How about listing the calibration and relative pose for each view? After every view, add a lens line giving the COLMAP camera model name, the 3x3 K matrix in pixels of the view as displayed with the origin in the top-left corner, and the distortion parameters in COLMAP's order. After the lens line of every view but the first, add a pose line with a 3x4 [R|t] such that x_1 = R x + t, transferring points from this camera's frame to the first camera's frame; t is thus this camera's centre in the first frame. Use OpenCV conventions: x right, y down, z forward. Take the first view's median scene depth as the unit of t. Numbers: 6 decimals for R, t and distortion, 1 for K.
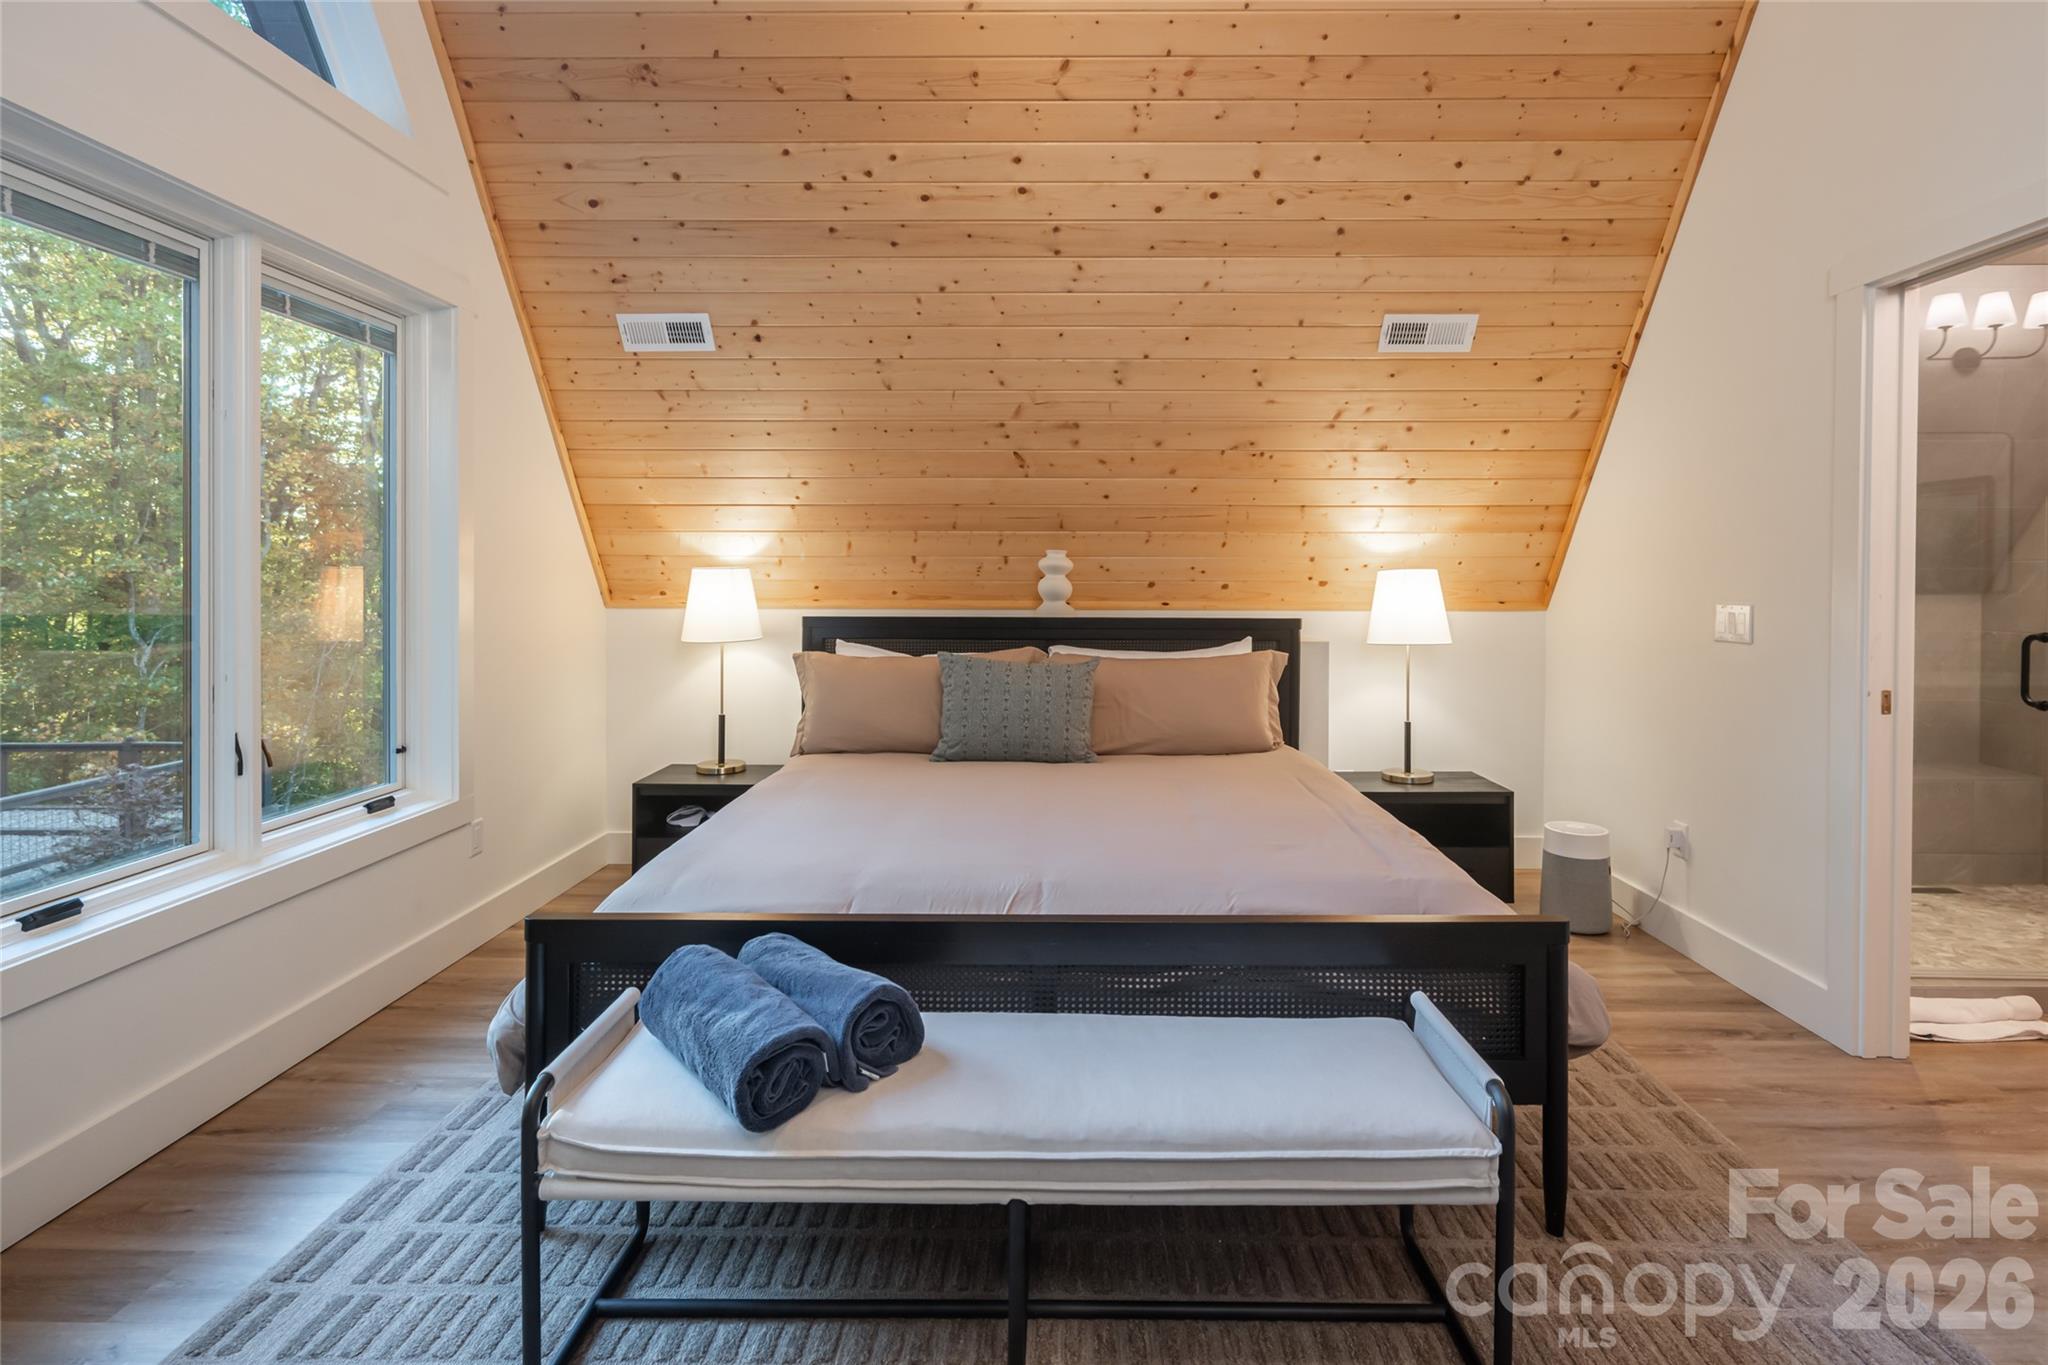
lens RADIAL K [[973.7, 0, 1029.7], [0, 973.7, 601.8], [0, 0, 1]] dist [-0.002401, -0.000081]
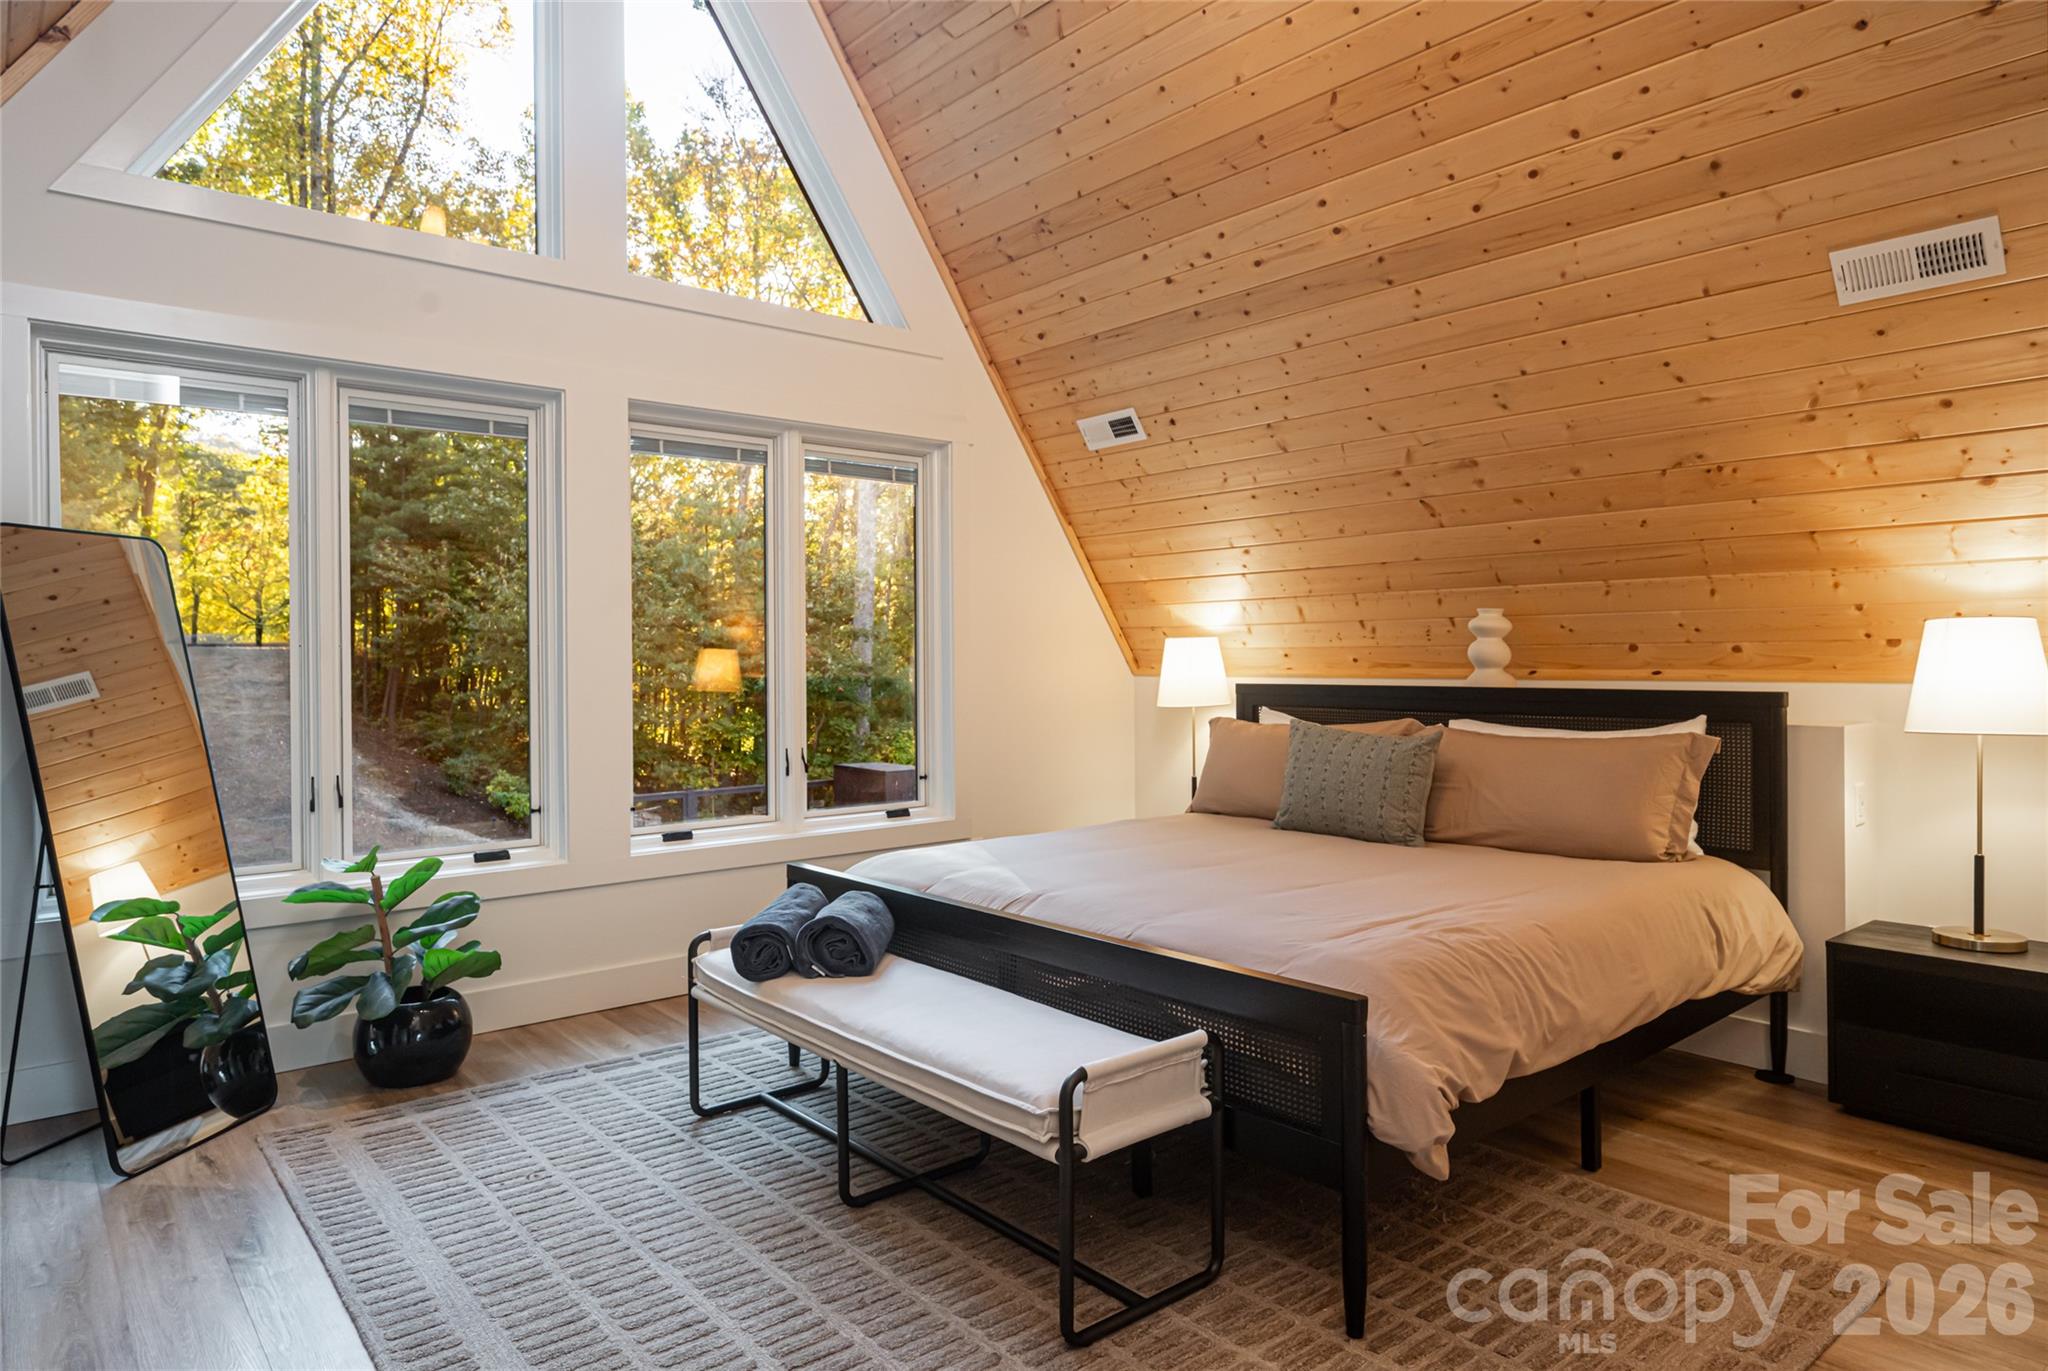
lens RADIAL K [[1210.0, 0, 1024.0], [0, 1210.0, 685.5], [0, 0, 1]] dist [-0.005279, 0.001329]
pose [[0.657673, 0.010121, -0.753235, 0.618884], [-0.008593, 0.999945, 0.005933, 0.012560], [0.753254, 0.002570, 0.657724, 0.002218]]
